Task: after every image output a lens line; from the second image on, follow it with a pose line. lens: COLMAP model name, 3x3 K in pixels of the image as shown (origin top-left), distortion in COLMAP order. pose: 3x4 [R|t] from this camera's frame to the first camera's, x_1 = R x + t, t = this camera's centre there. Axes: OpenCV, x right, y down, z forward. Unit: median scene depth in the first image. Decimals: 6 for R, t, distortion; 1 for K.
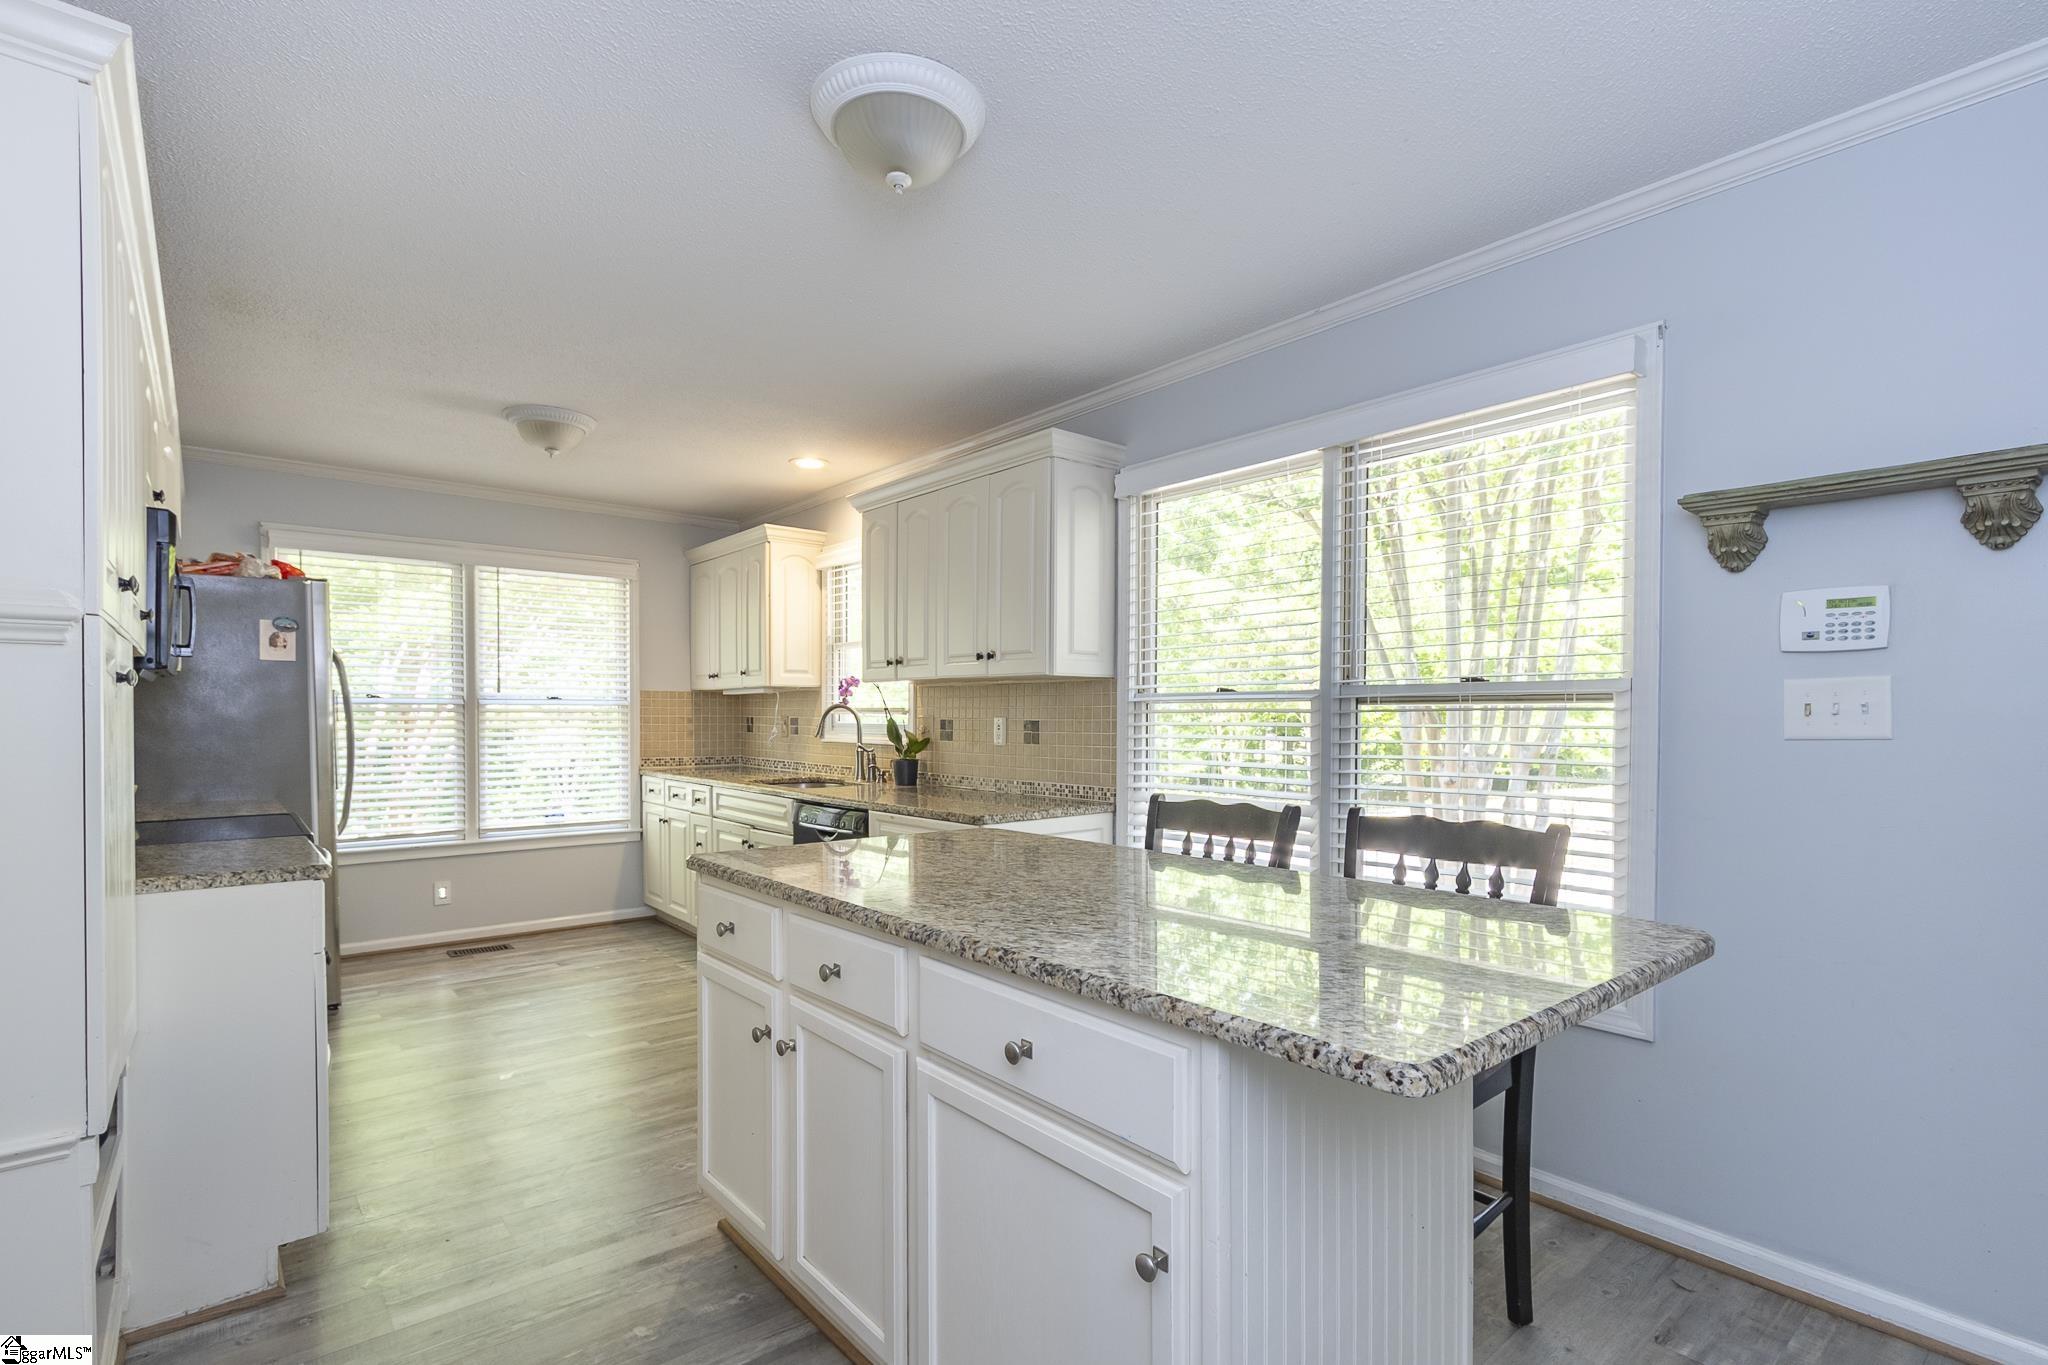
lens RADIAL K [[947.4, 0, 1031.3], [0, 947.4, 695.6], [0, 0, 1]] dist [0.010294, 0.000344]
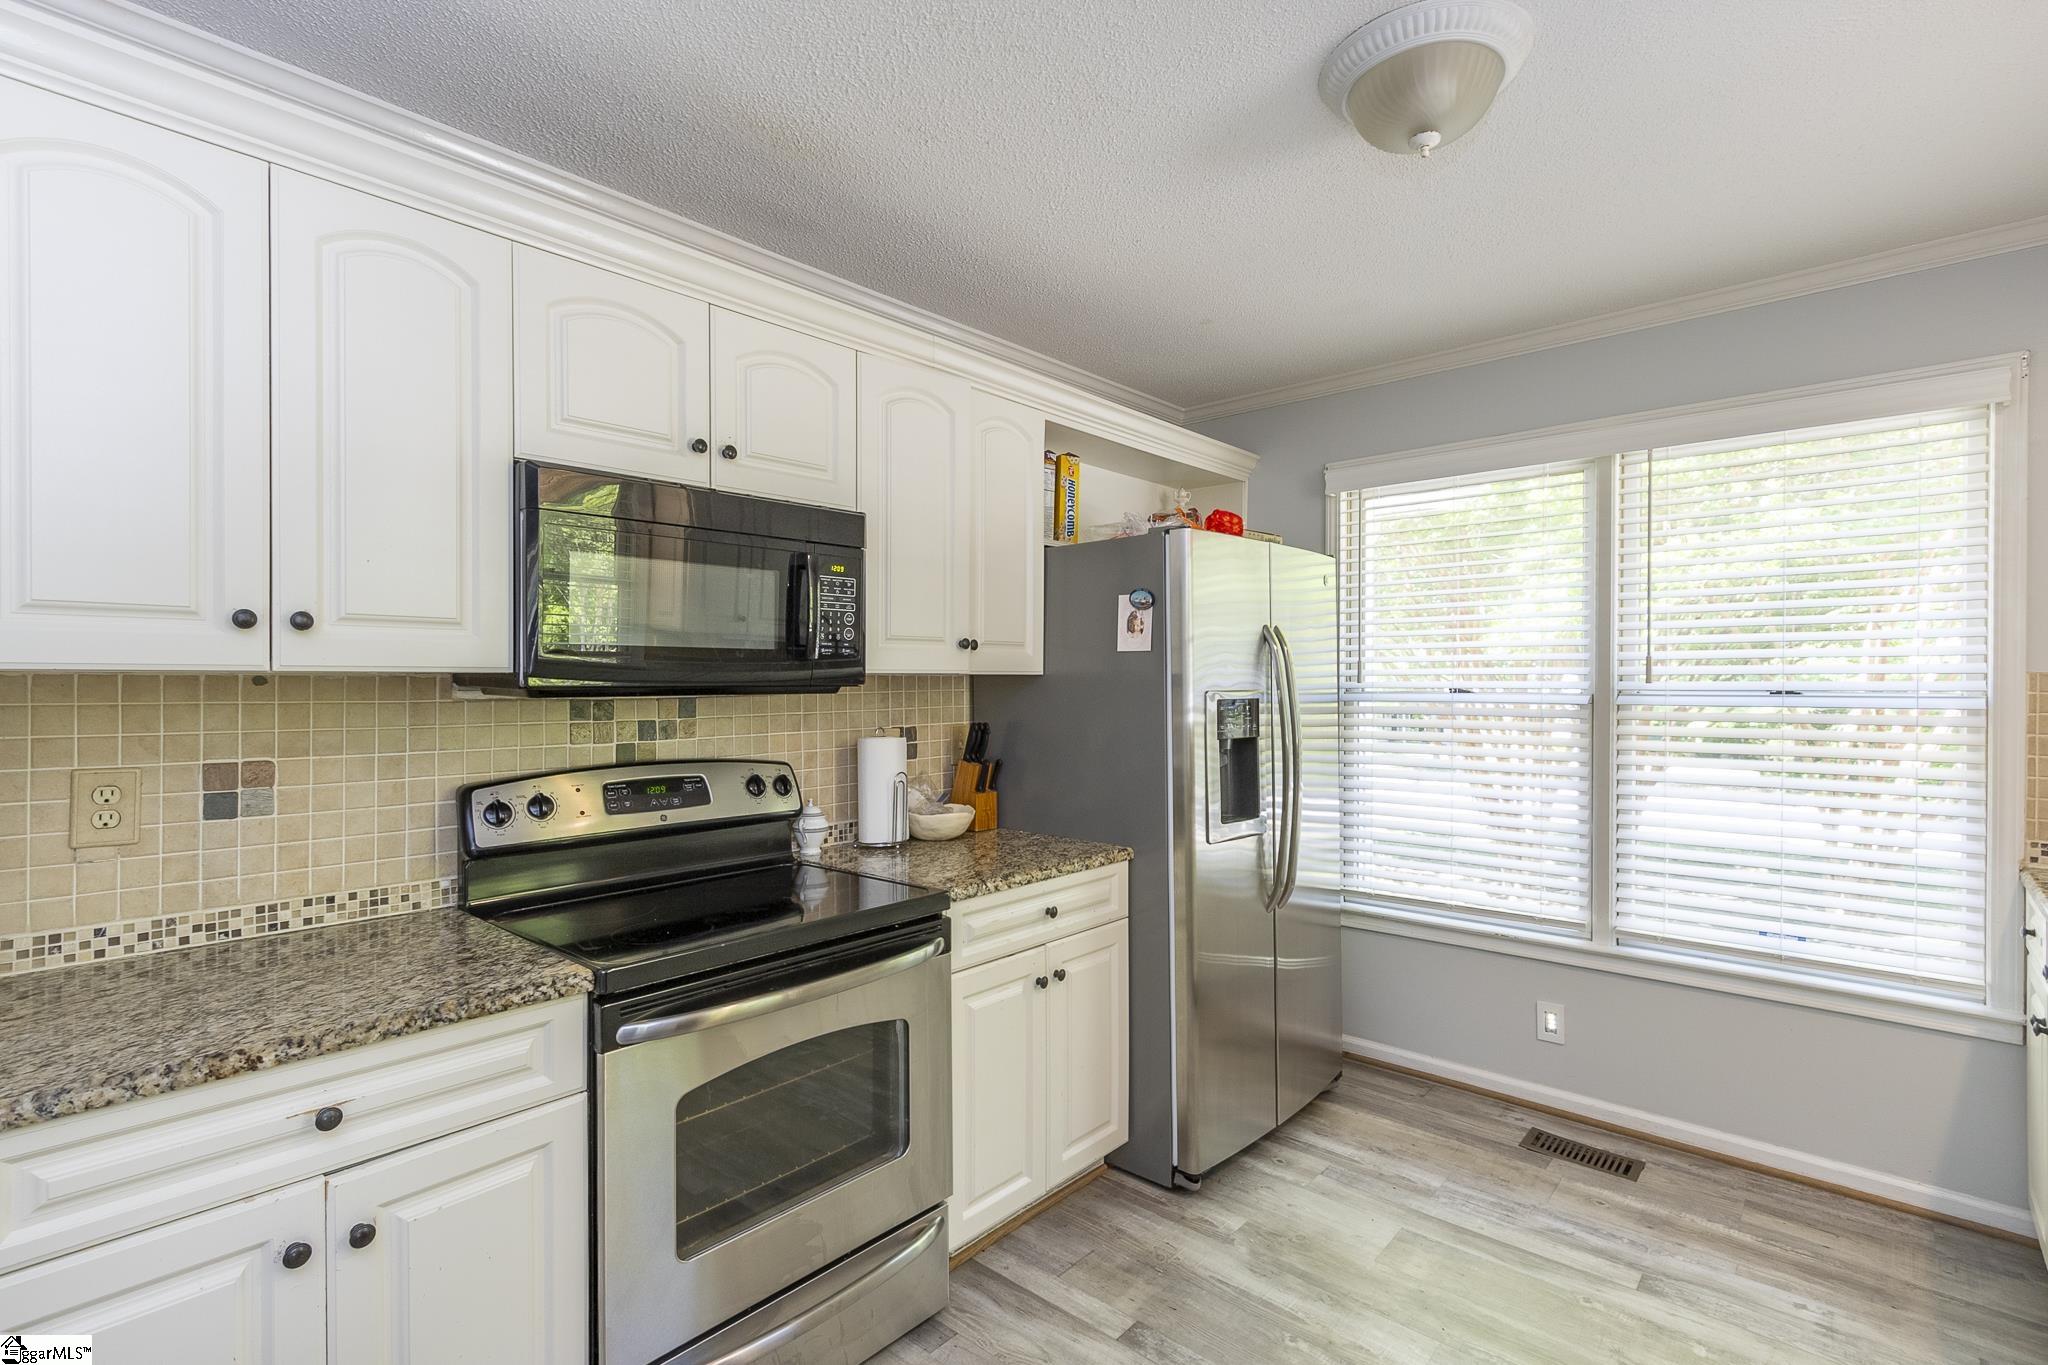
lens RADIAL K [[947.4, 0, 1031.3], [0, 947.4, 695.6], [0, 0, 1]] dist [0.010294, 0.000344]
pose [[0.123749, 0.011697, -0.992245, -0.074286], [0.021039, 0.999675, 0.014409, -0.011552], [0.992091, -0.022659, 0.123463, 0.622020]]
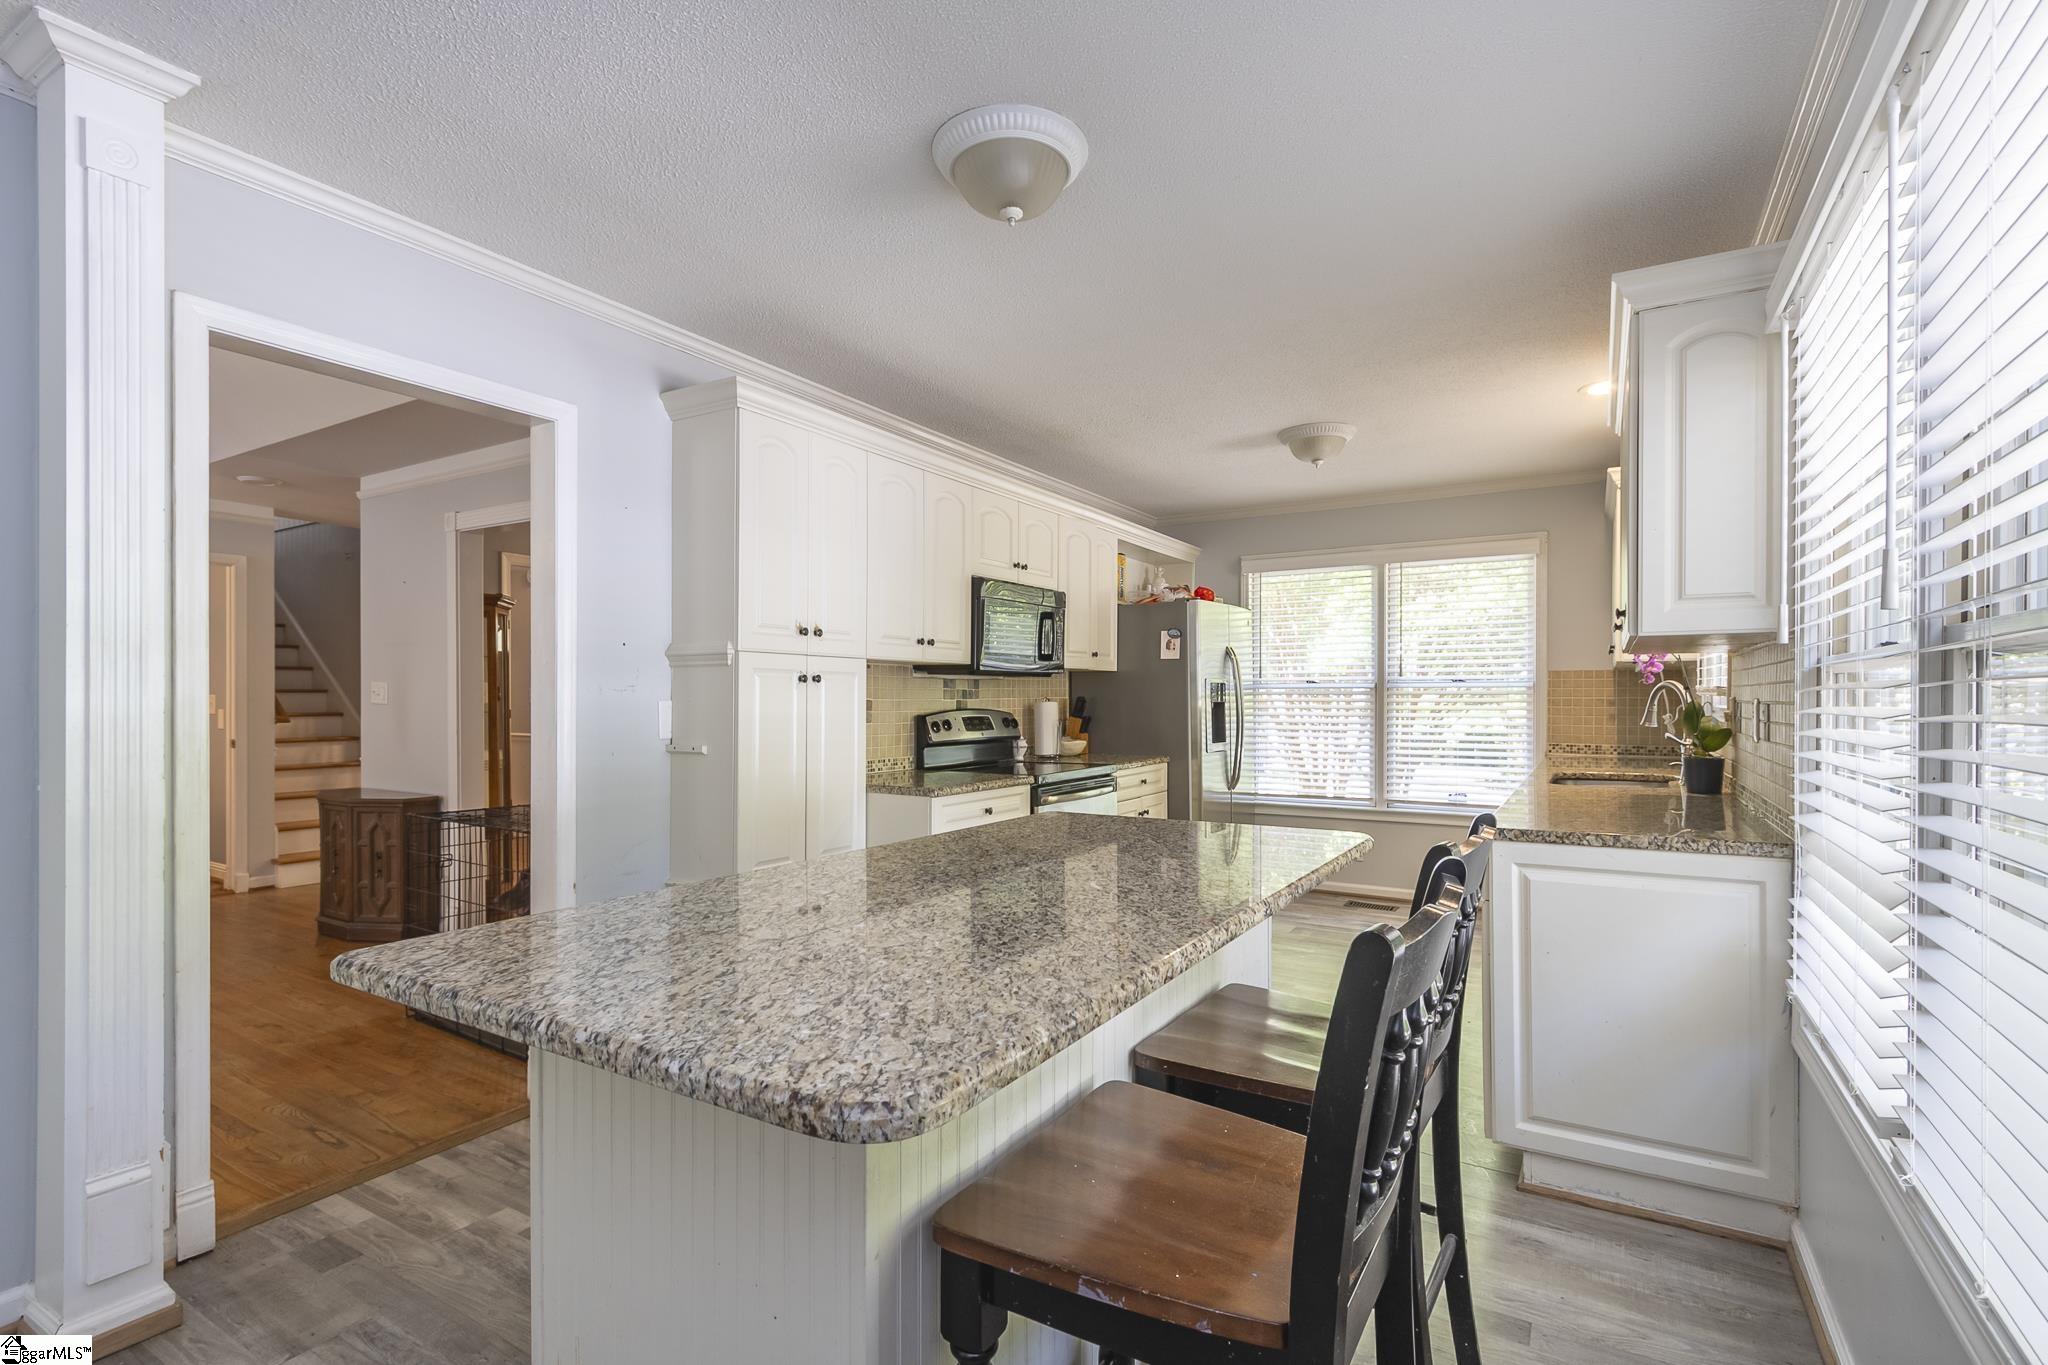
lens RADIAL K [[947.4, 0, 1031.3], [0, 947.4, 695.6], [0, 0, 1]] dist [0.010294, 0.000344]
pose [[0.312598, -0.003037, -0.949881, 0.370217], [0.019423, 0.999806, 0.003196, 0.007419], [0.949687, -0.019449, 0.312596, 0.264113]]
